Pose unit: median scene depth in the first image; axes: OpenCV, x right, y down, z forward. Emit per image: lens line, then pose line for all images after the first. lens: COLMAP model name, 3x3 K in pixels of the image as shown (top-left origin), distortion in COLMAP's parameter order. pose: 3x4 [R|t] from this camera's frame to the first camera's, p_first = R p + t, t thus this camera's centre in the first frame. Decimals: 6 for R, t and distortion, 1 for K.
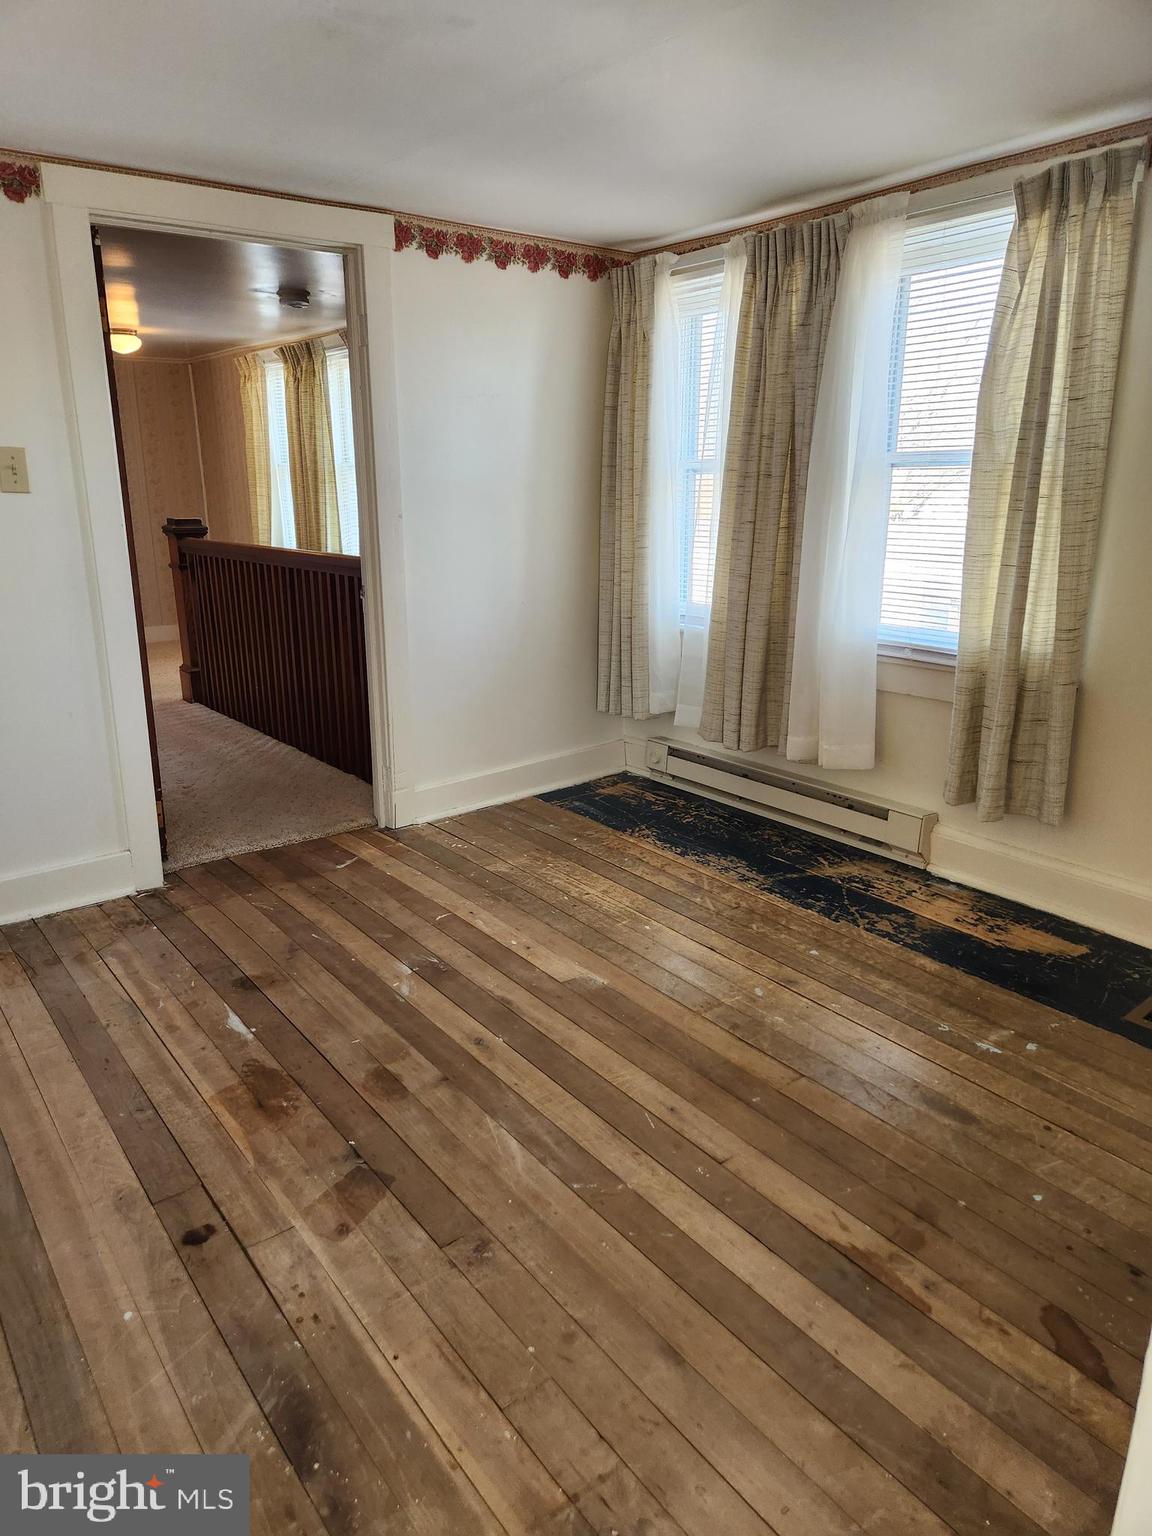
lens RADIAL K [[1041.5, 0, 576.0], [0, 1041.5, 768.0], [0, 0, 1]] dist [0.070267, 0.000098]
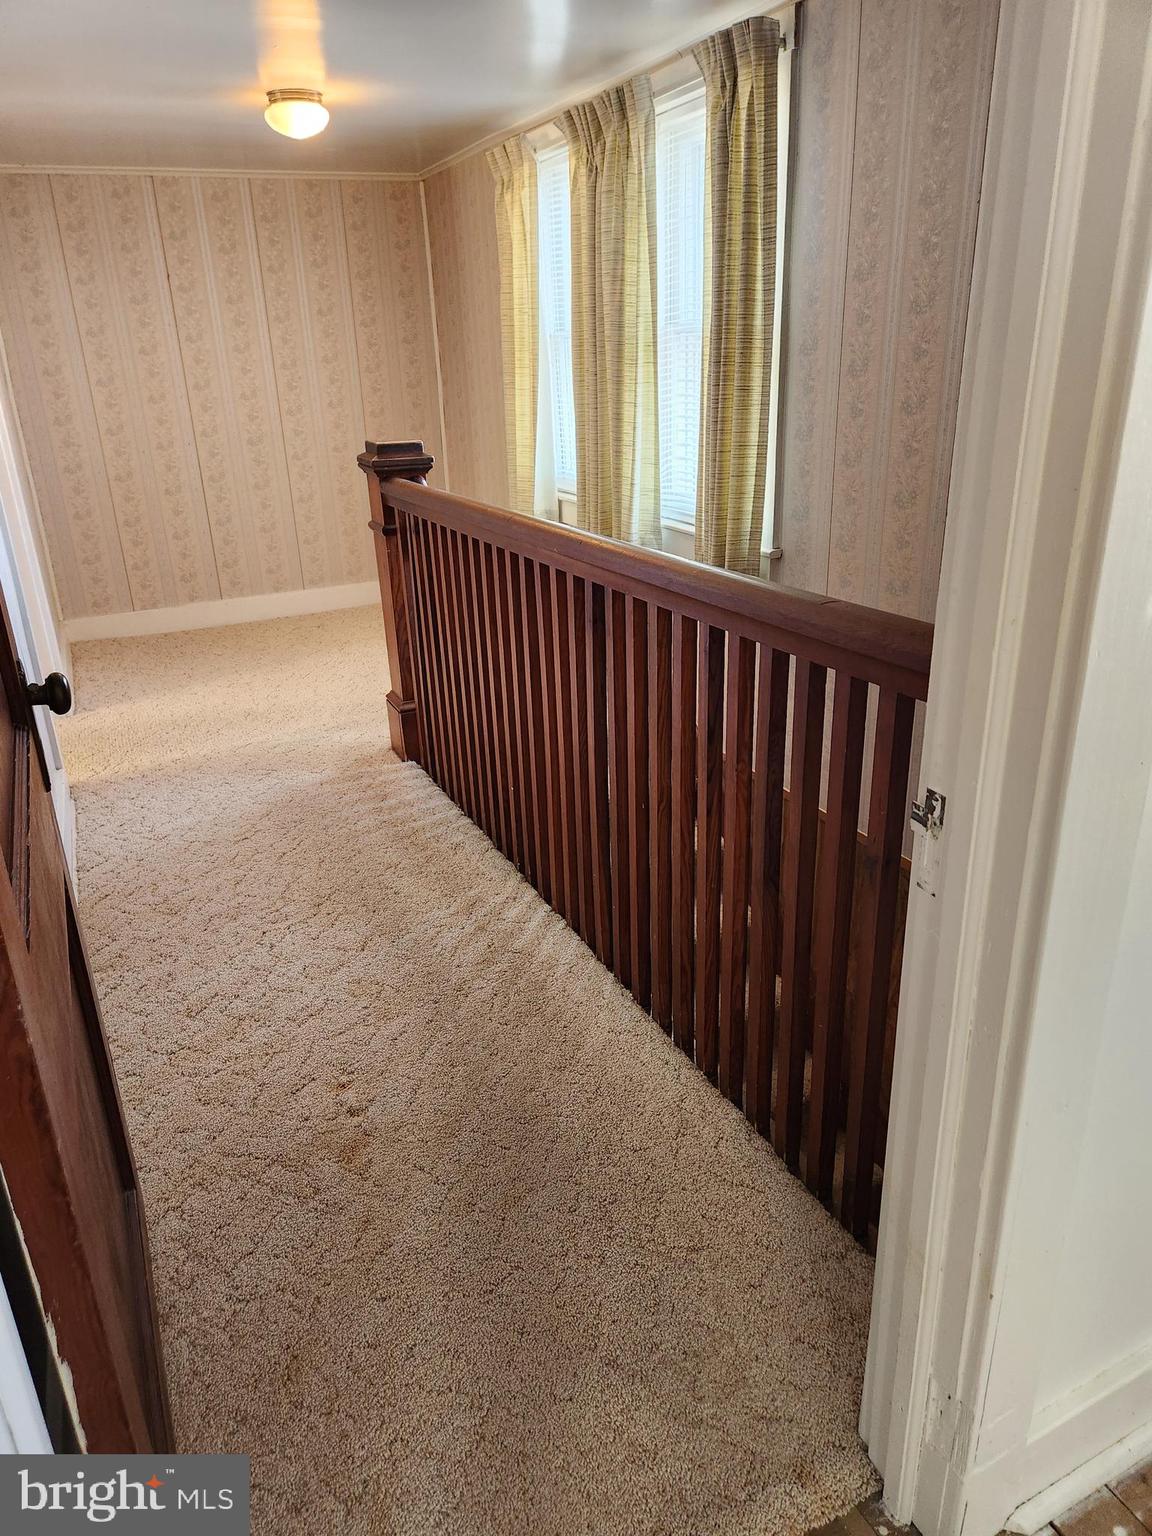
lens RADIAL K [[1041.5, 0, 576.0], [0, 1041.5, 768.0], [0, 0, 1]] dist [0.070267, 0.000098]
pose [[0.976427, 0.056587, -0.208300, -0.140346], [-0.034164, 0.993376, 0.109716, -0.118555], [0.213129, -0.100013, 0.971892, 0.427913]]
